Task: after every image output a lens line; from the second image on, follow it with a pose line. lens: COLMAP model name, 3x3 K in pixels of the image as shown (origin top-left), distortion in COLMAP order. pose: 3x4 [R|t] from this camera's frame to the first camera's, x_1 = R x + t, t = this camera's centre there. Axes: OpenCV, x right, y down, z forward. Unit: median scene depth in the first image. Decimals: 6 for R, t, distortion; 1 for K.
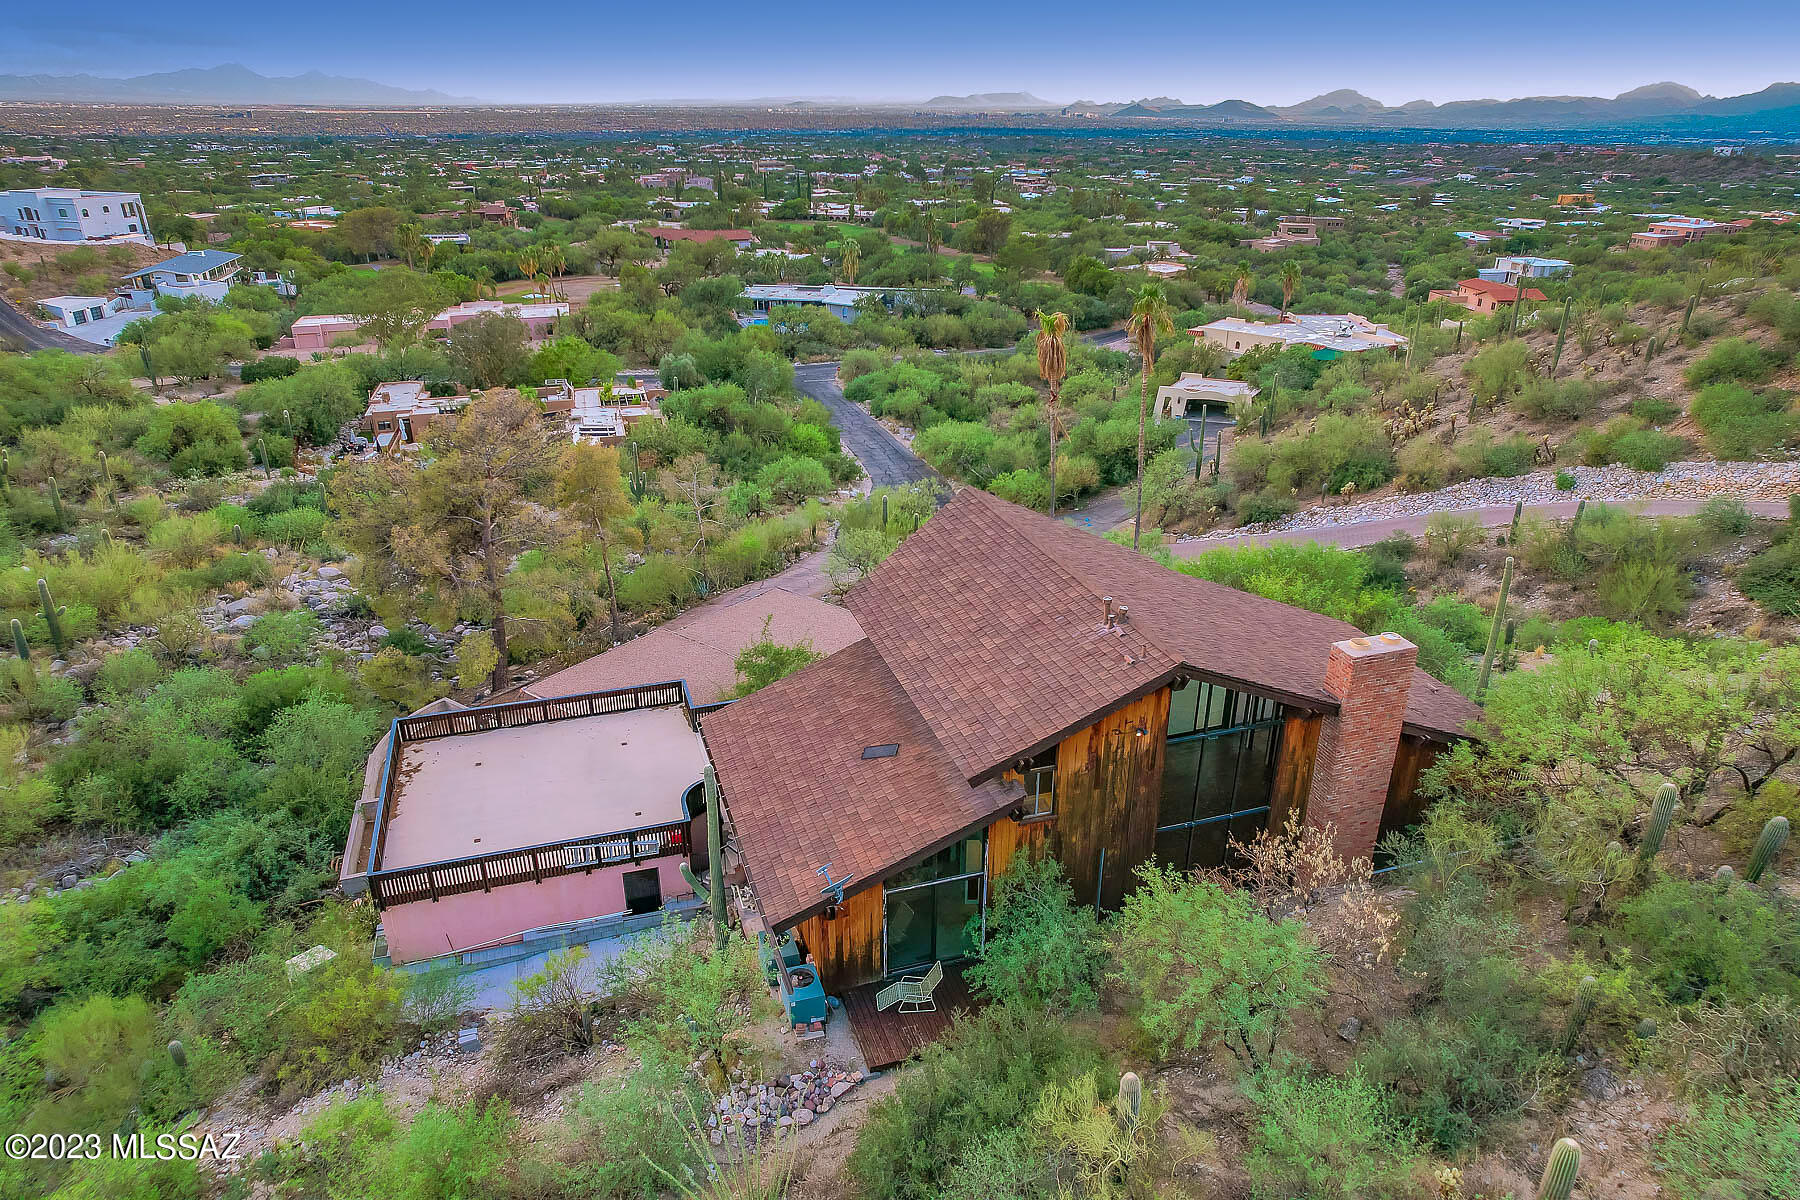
lens RADIAL K [[1237.3, 0, 948.3], [0, 1237.3, 600.0], [0, 0, 1]] dist [-0.046219, 0.070091]
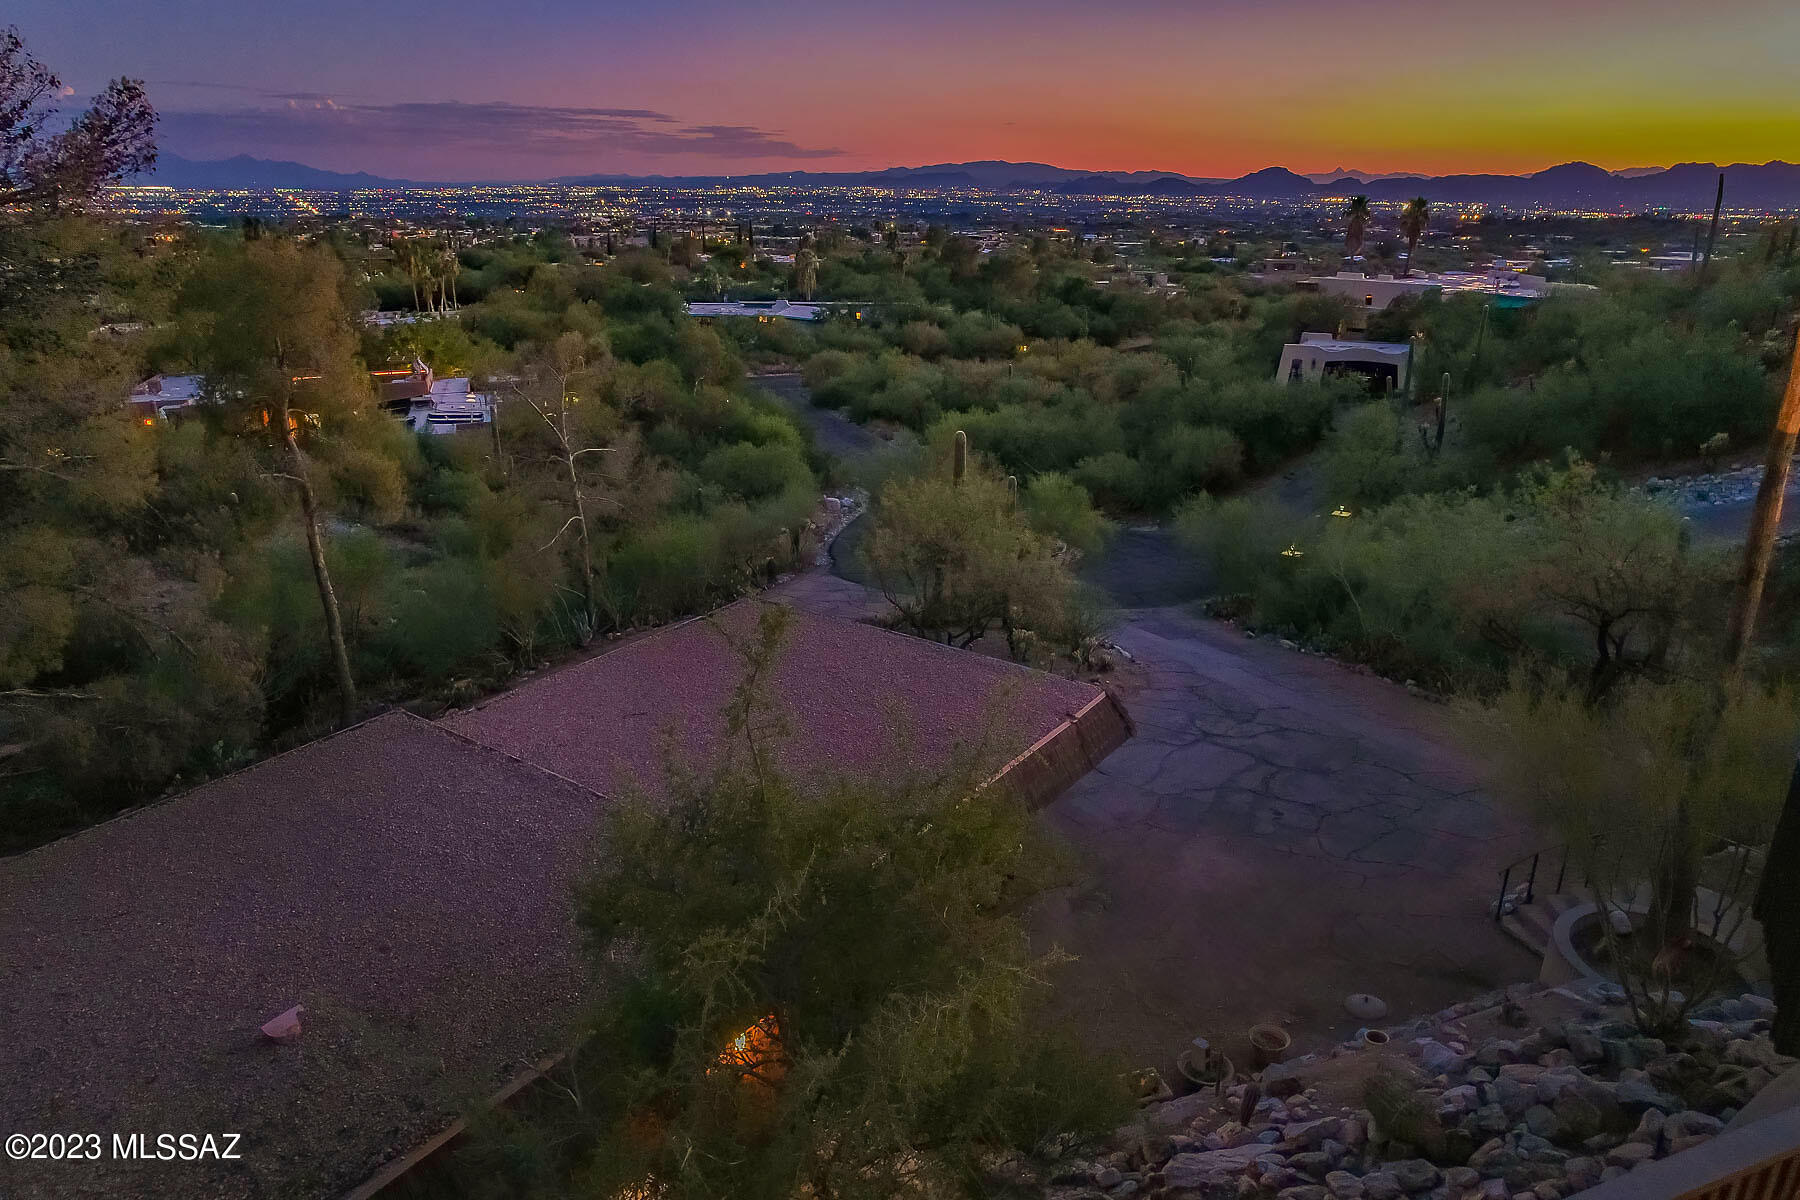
lens RADIAL K [[1173.4, 0, 928.6], [0, 1173.4, 602.0], [0, 0, 1]] dist [-0.033151, 0.001871]
pose [[0.998935, -0.021815, 0.040662, -0.056068], [0.024565, 0.997354, -0.068418, 0.009901], [-0.039062, 0.069344, 0.996828, 0.361620]]
